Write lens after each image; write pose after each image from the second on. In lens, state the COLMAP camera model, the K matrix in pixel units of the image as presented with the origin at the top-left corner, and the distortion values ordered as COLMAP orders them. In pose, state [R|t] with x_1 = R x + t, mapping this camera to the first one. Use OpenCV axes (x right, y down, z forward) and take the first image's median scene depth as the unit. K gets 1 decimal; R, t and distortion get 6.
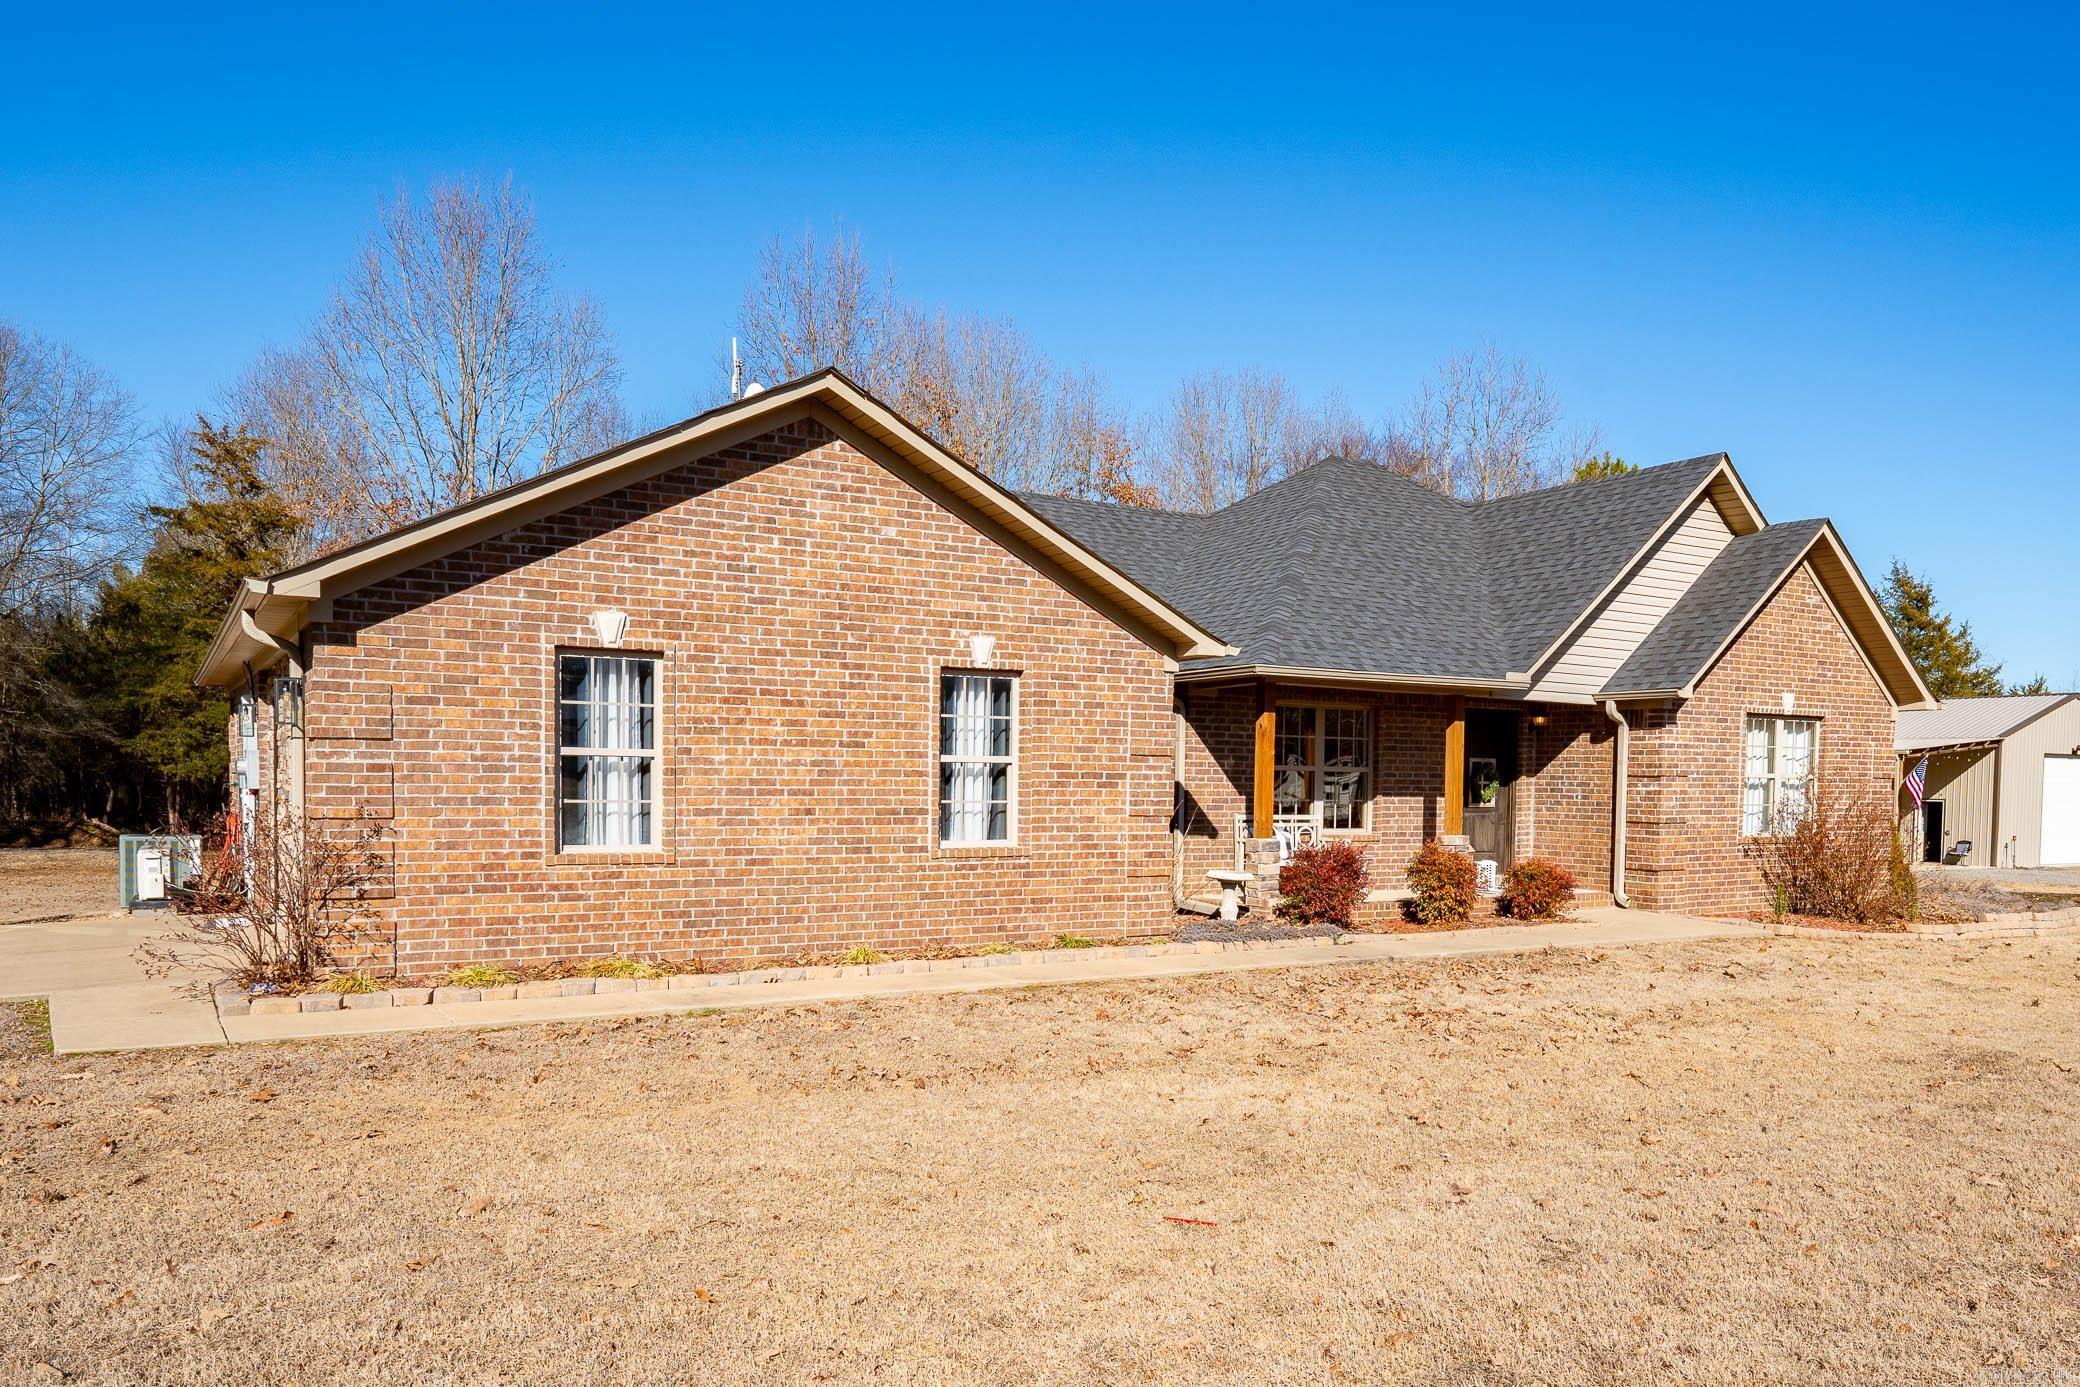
lens RADIAL K [[1022.1, 0, 1040.3], [0, 1022.1, 693.4], [0, 0, 1]] dist [0.002373, 0.000614]
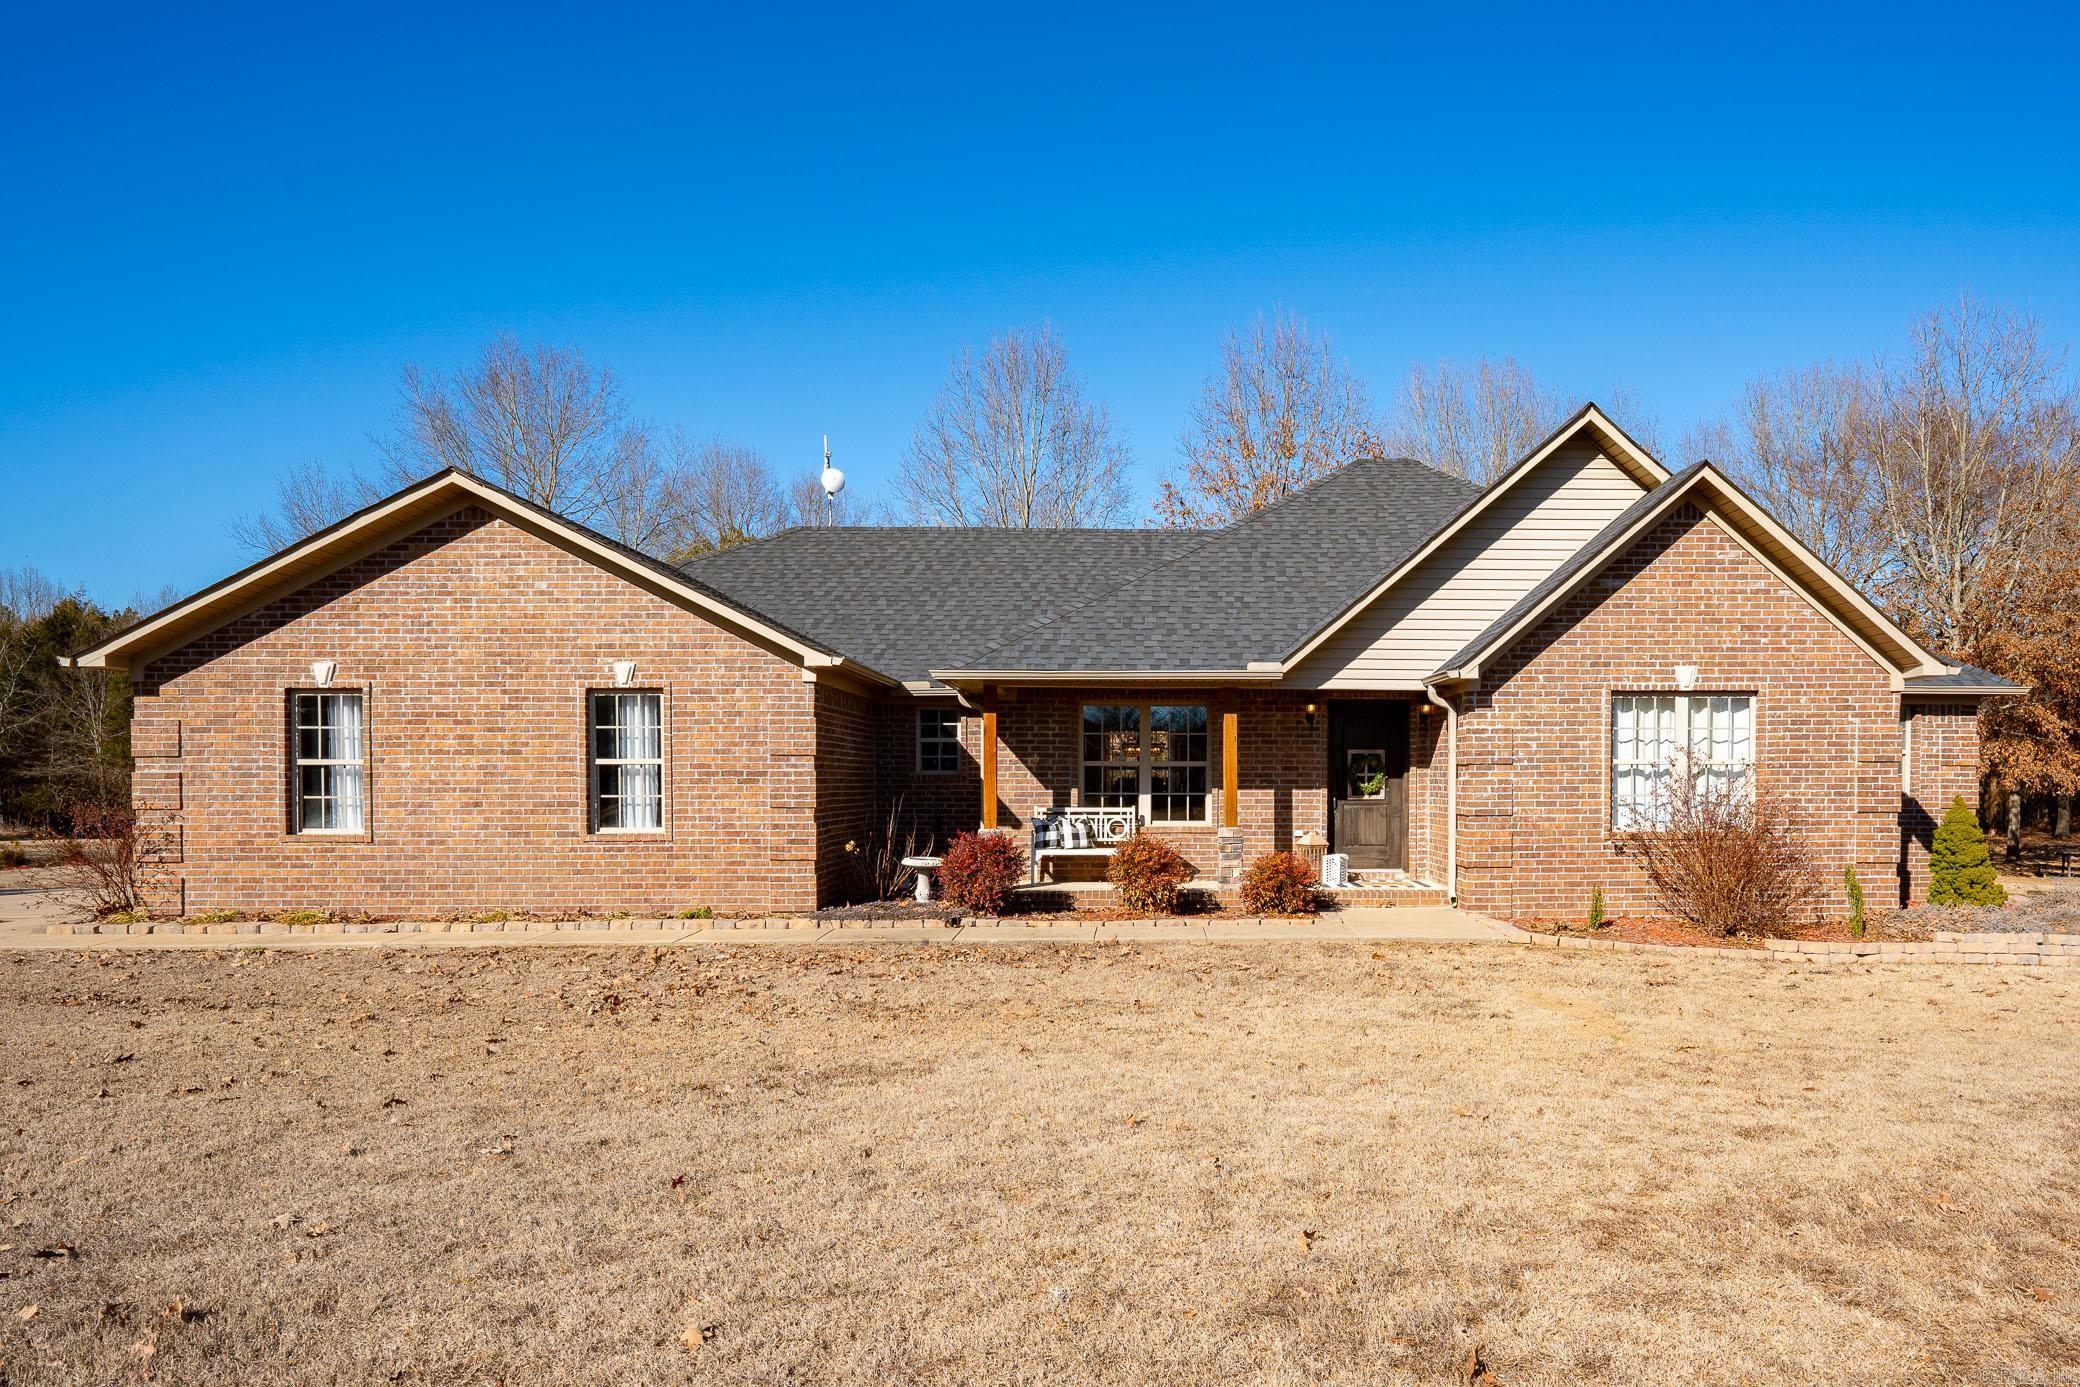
lens RADIAL K [[838.2, 0, 1040.1], [0, 838.2, 696.9], [0, 0, 1]] dist [0.001276, -0.000225]
pose [[0.932557, -0.047822, -0.357841, 0.827662], [0.042783, 0.998842, -0.021992, 0.031993], [0.358478, 0.005199, 0.933524, 0.252190]]
